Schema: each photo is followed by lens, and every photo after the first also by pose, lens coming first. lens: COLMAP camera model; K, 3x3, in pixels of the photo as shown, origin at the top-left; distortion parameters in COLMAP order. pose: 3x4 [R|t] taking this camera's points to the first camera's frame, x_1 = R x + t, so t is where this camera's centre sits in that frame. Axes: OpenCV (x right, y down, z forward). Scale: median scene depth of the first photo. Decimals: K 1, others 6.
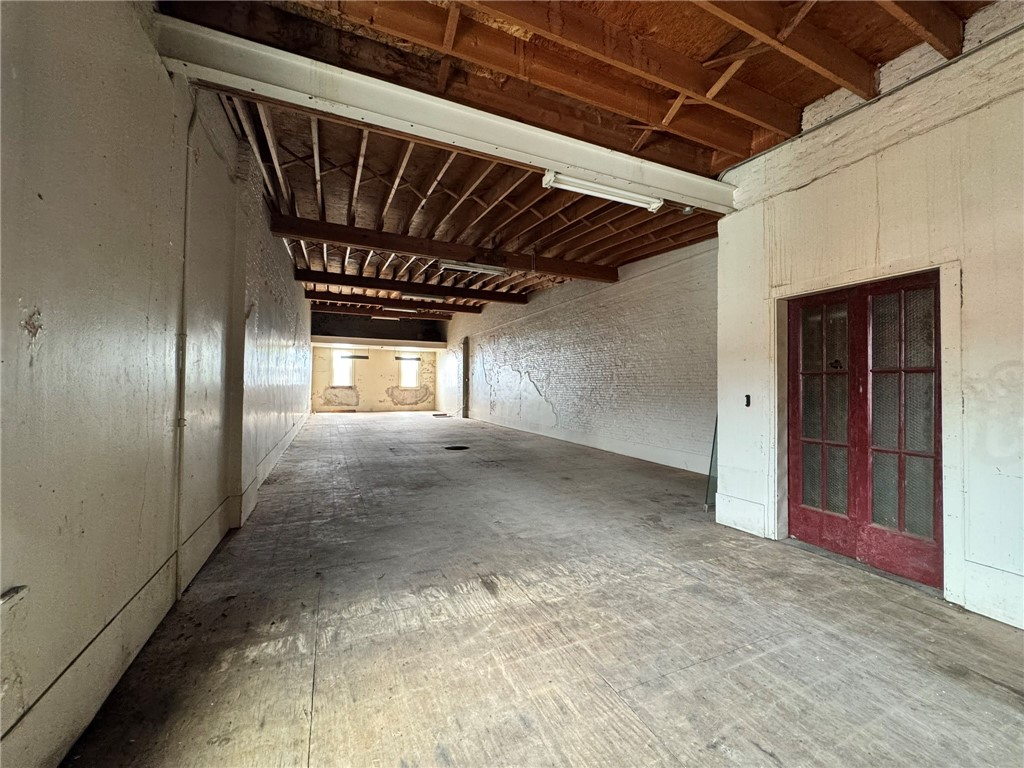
lens RADIAL K [[407.9, 0, 511.6], [0, 407.9, 385.9], [0, 0, 1]] dist [-0.002688, 0.000334]
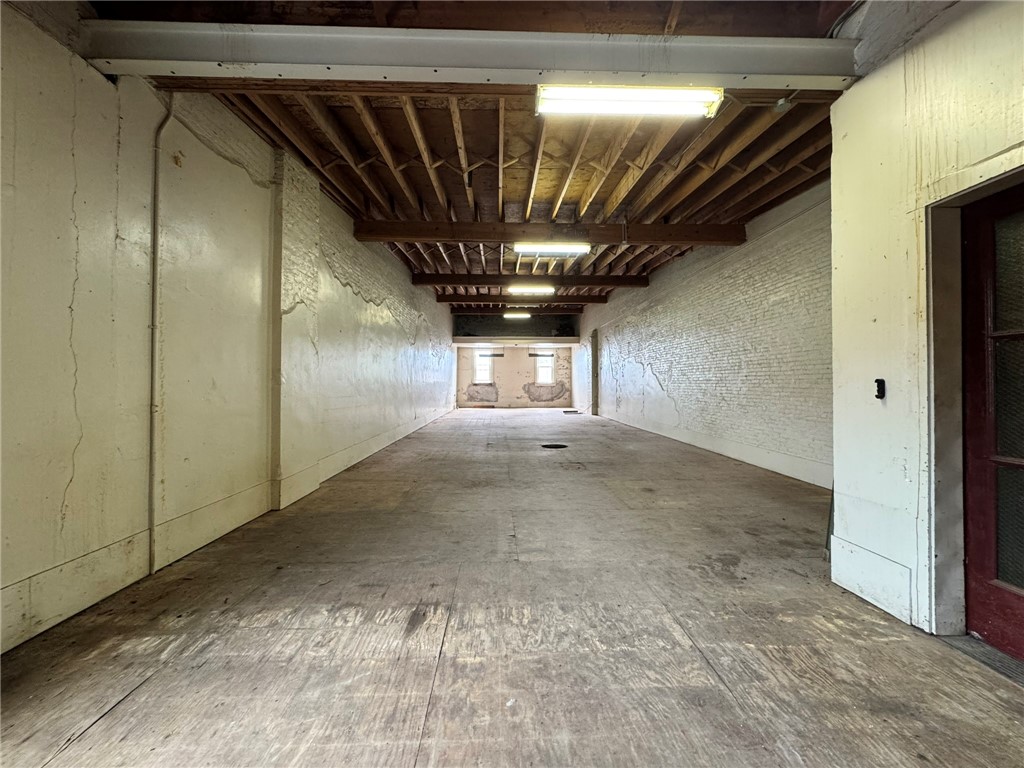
lens RADIAL K [[407.9, 0, 511.6], [0, 407.9, 384.4], [0, 0, 1]] dist [-0.002688, 0.000334]
pose [[0.925466, -0.009102, -0.378721, 0.314743], [0.009927, 0.999951, 0.000225, 0.025033], [0.378700, -0.003967, 0.925511, 0.249749]]
